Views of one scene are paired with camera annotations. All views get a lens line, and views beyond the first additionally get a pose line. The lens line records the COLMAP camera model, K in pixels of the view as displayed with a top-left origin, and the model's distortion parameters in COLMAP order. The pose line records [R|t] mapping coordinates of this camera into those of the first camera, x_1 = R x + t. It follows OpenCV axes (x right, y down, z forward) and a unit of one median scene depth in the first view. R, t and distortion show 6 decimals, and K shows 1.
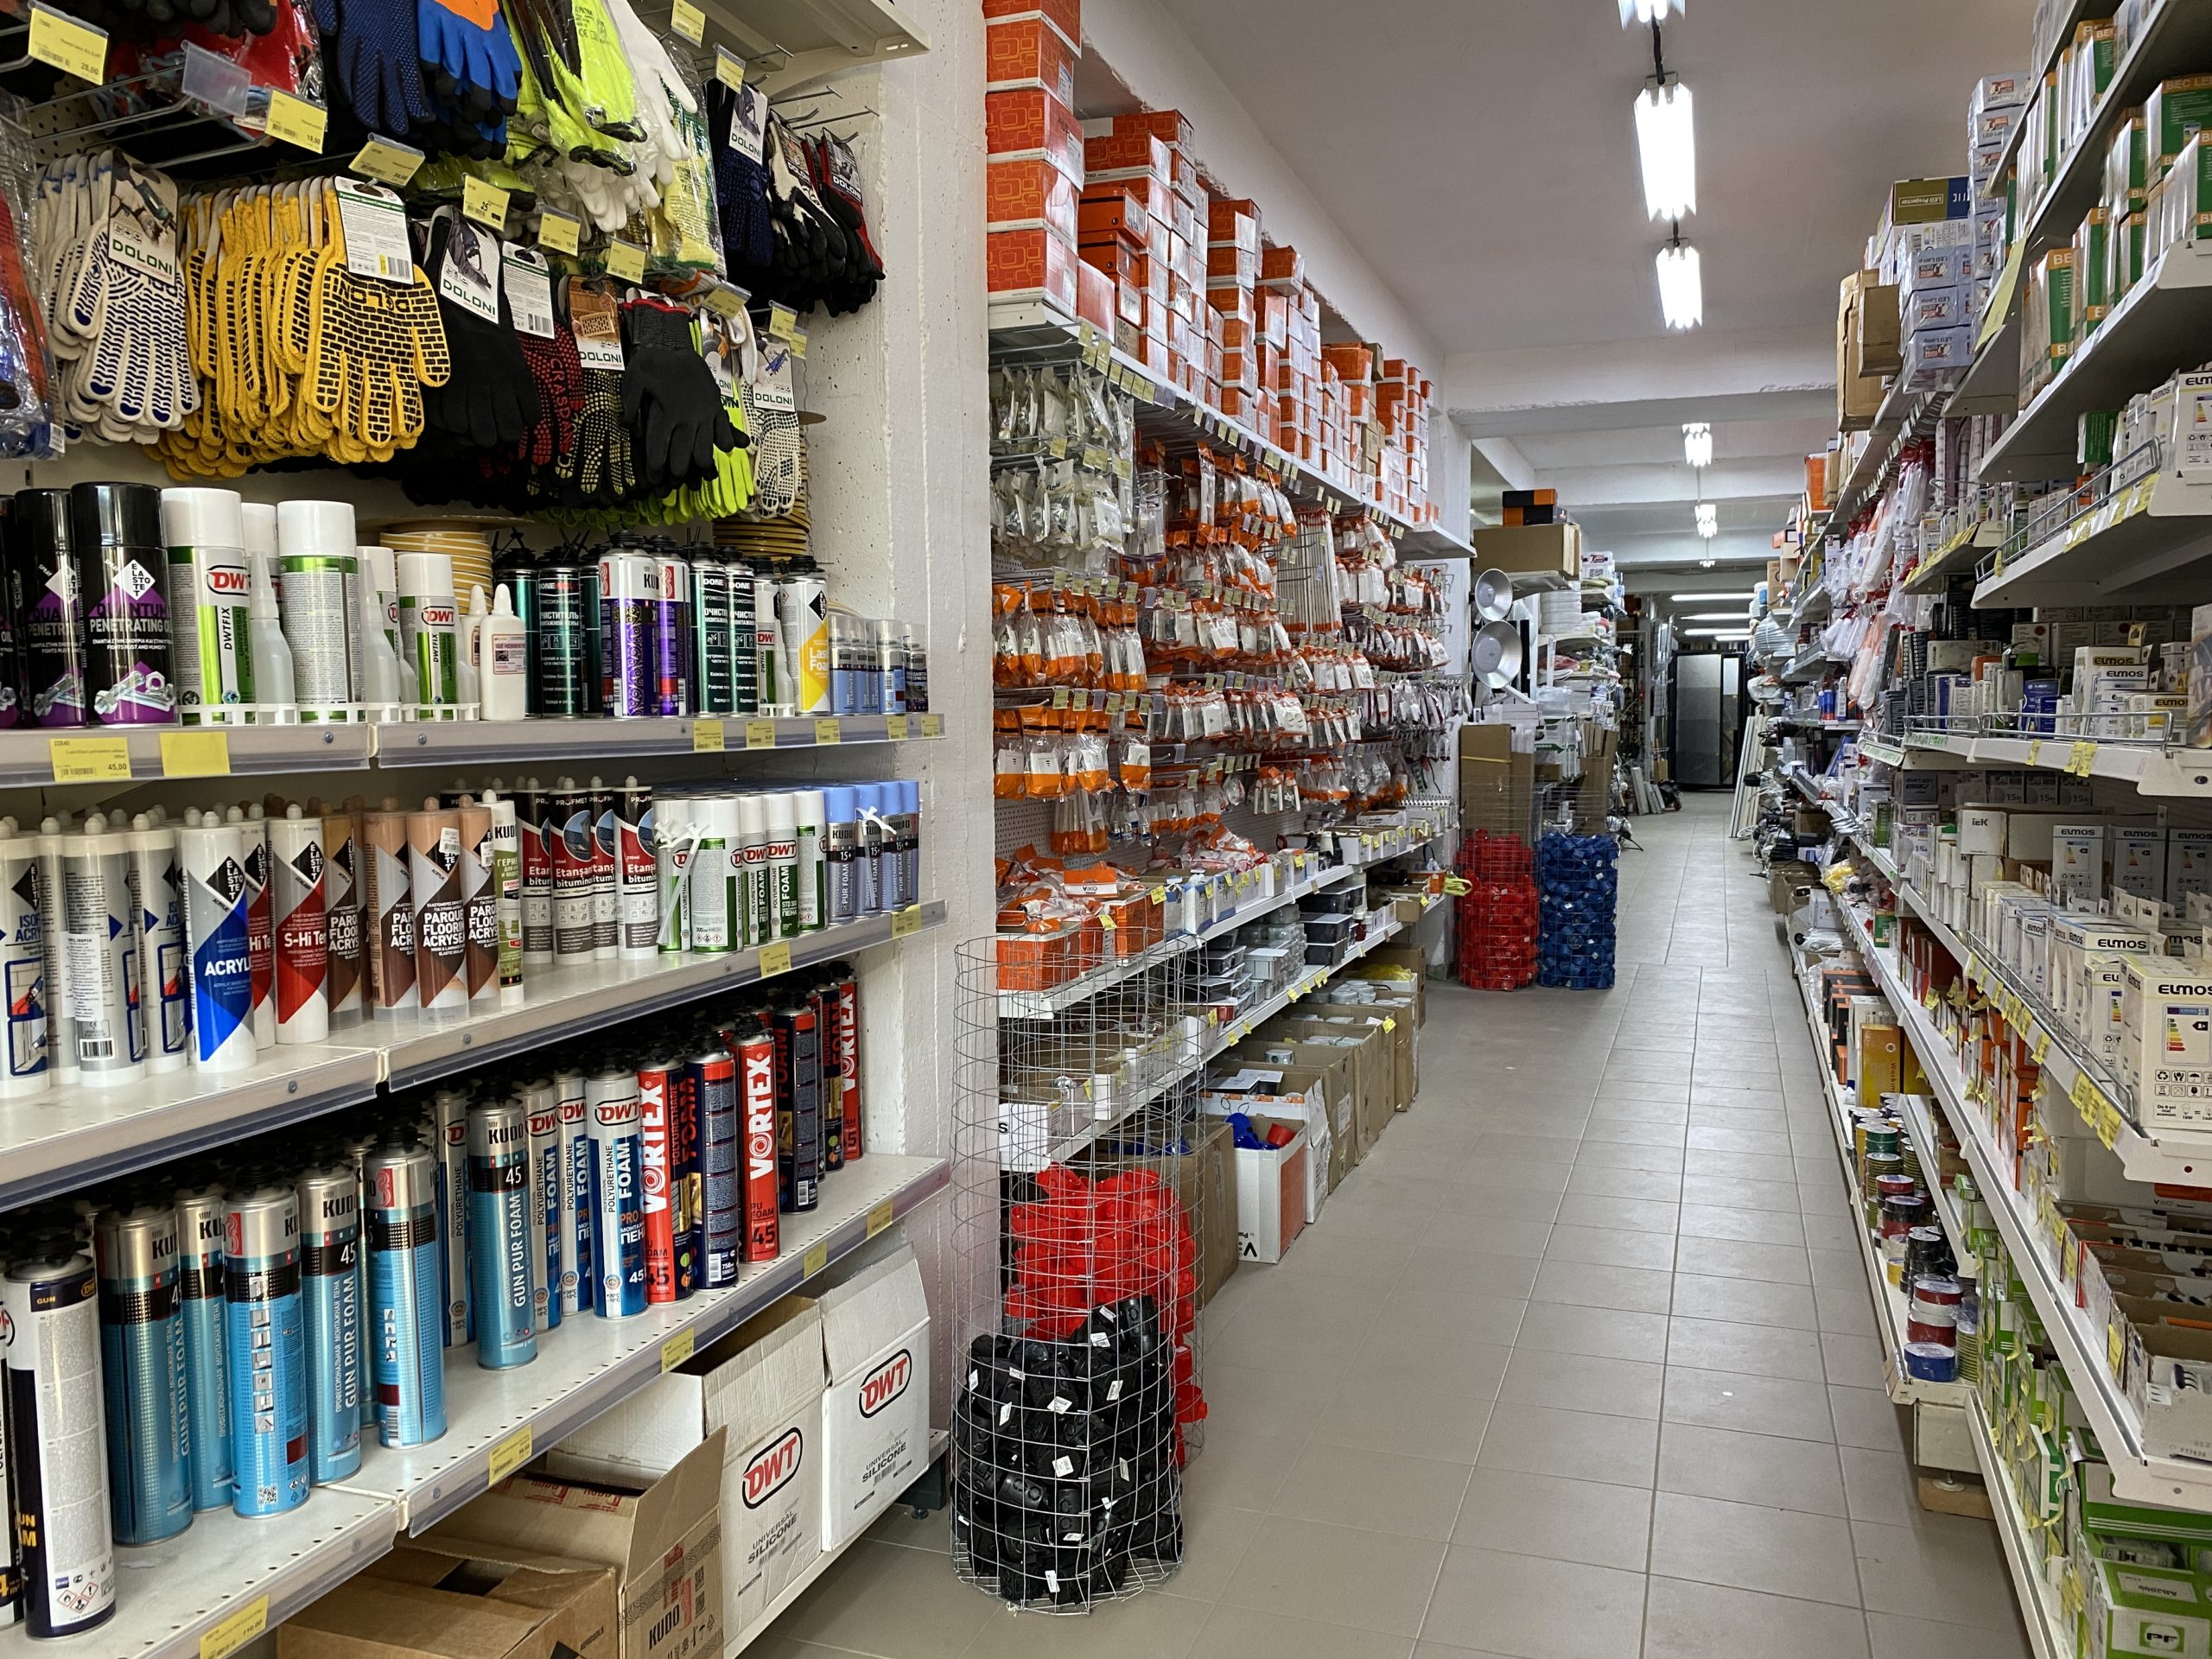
lens RADIAL K [[1654.9, 0, 1106.4], [0, 1654.9, 833.9], [0, 0, 1]] dist [0.094242, -0.121141]
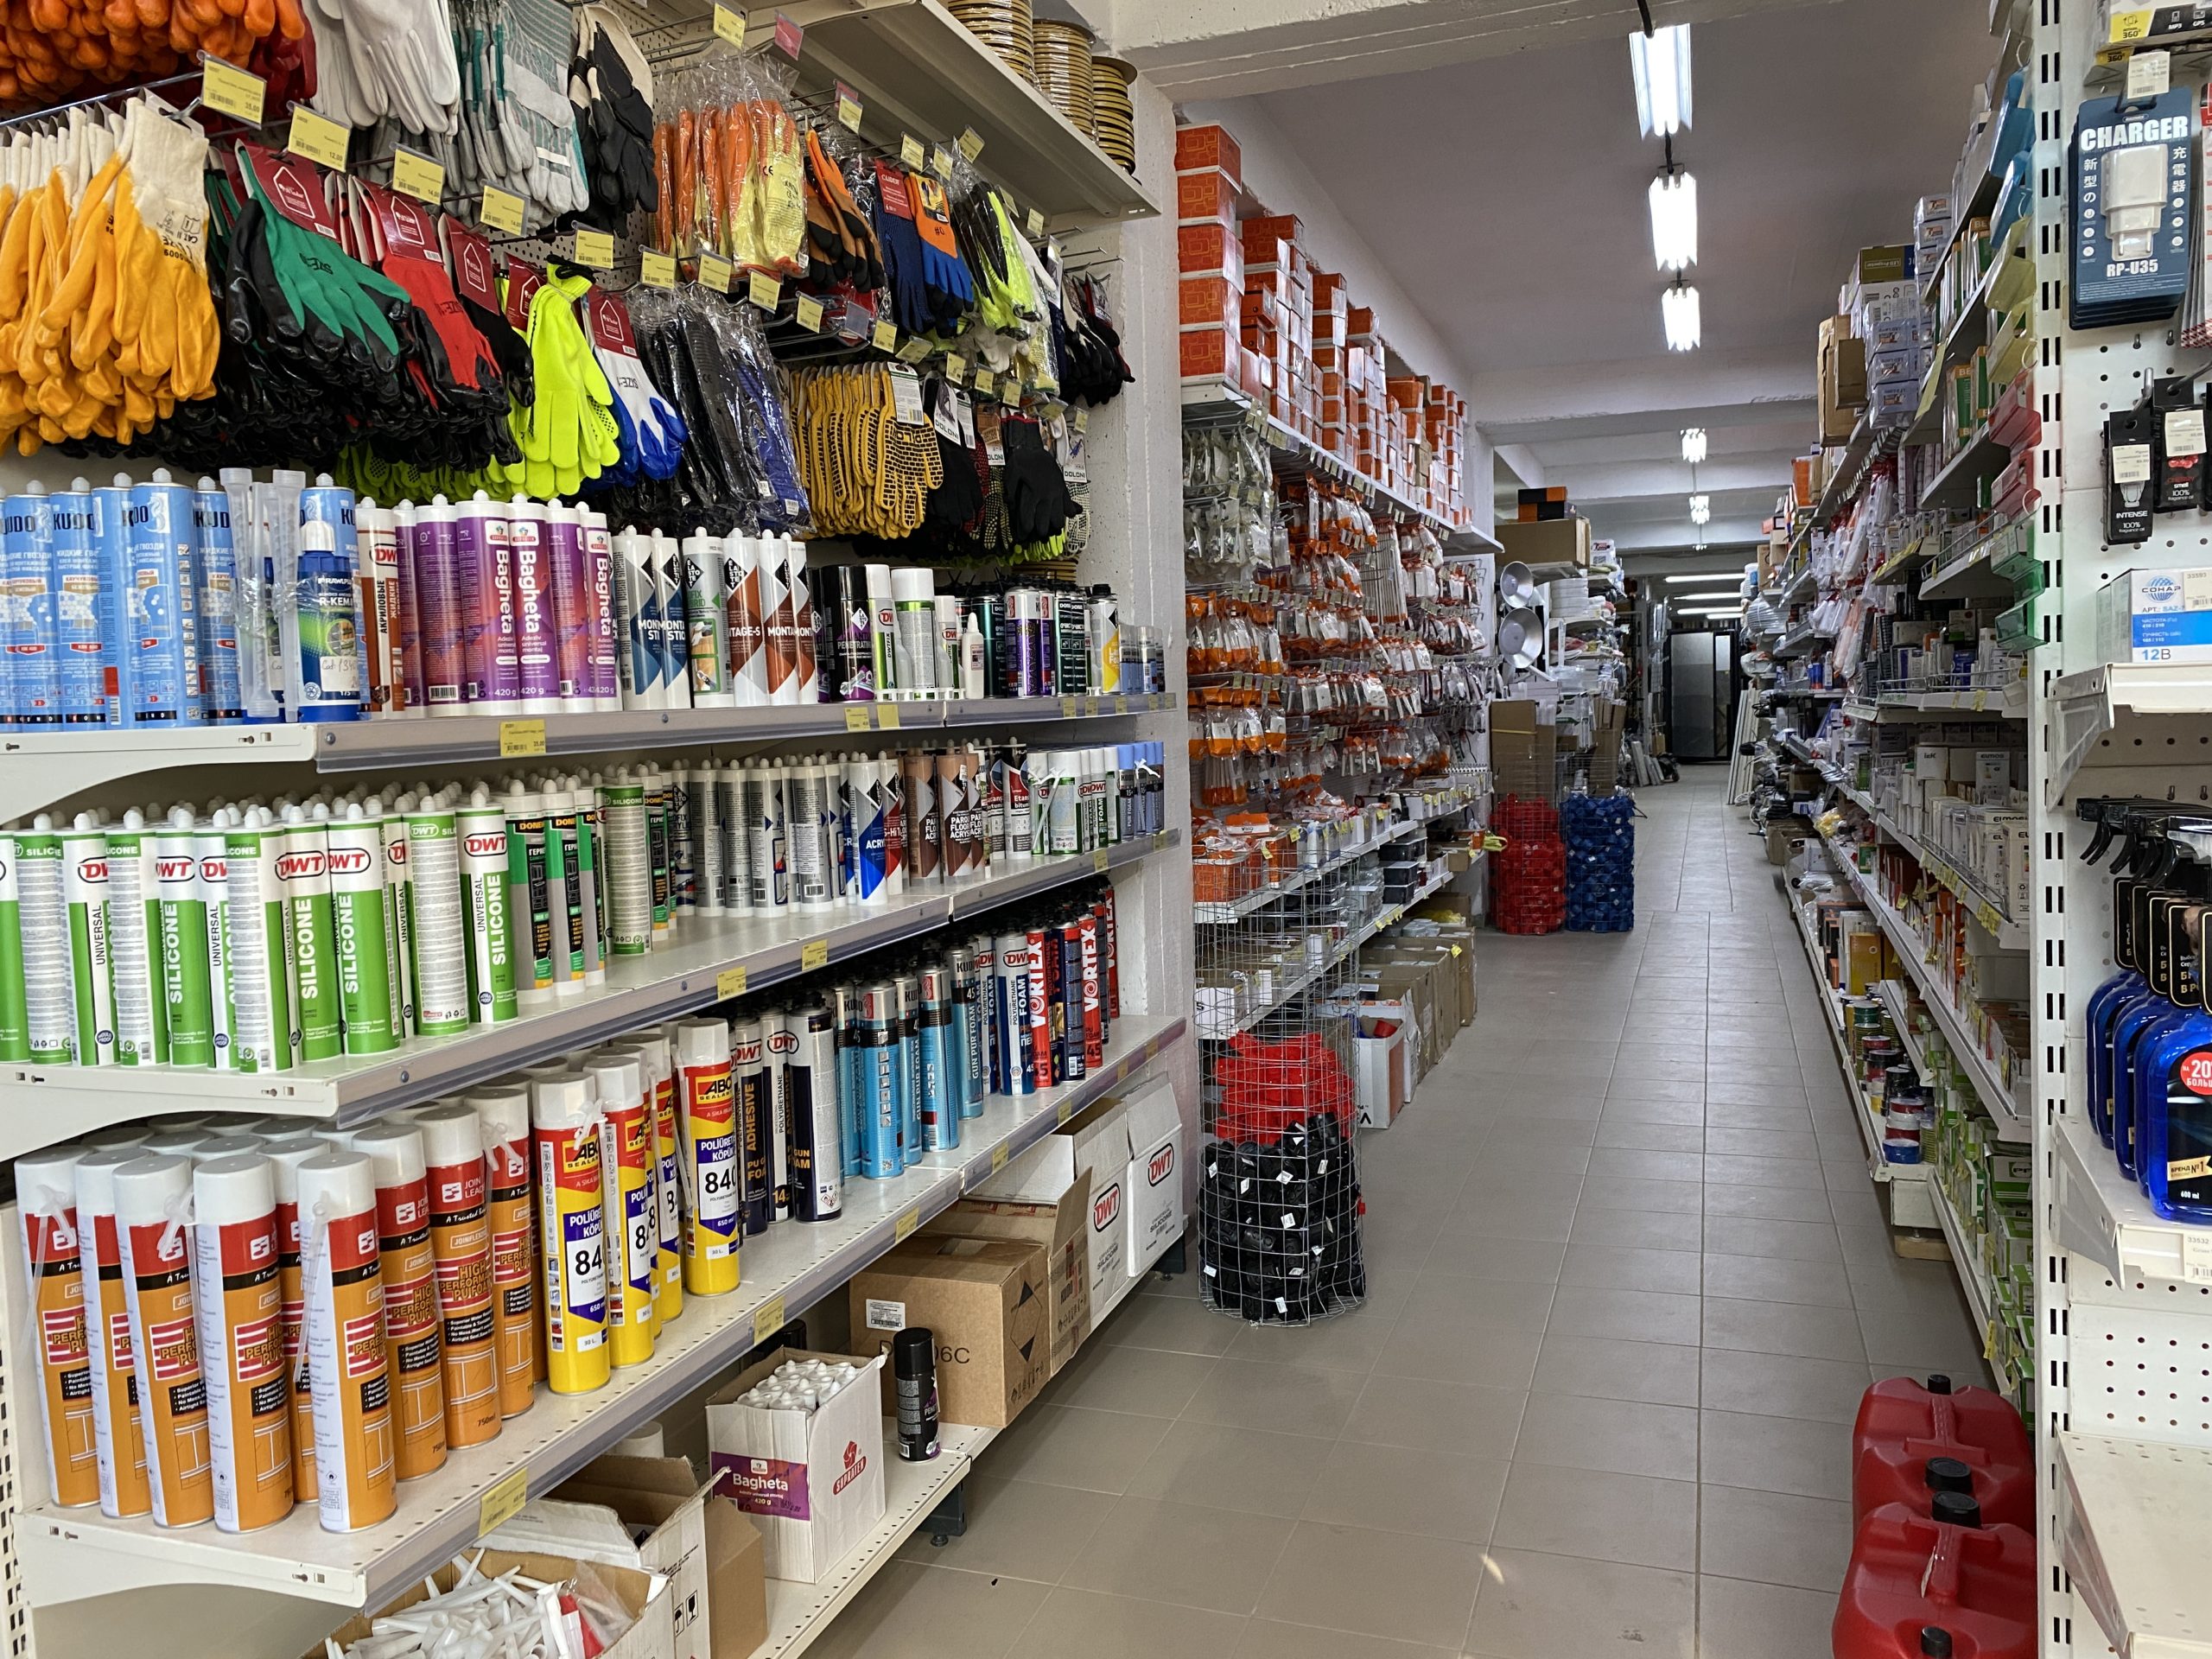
lens RADIAL K [[1695.1, 0, 1106.0], [0, 1695.1, 829.5], [0, 0, 1]] dist [0.127672, -0.215873]
pose [[0.999658, -0.022307, 0.013631, -0.116469], [0.022296, 0.999751, 0.000895, 0.025437], [-0.013647, -0.000590, 0.999907, -0.269042]]
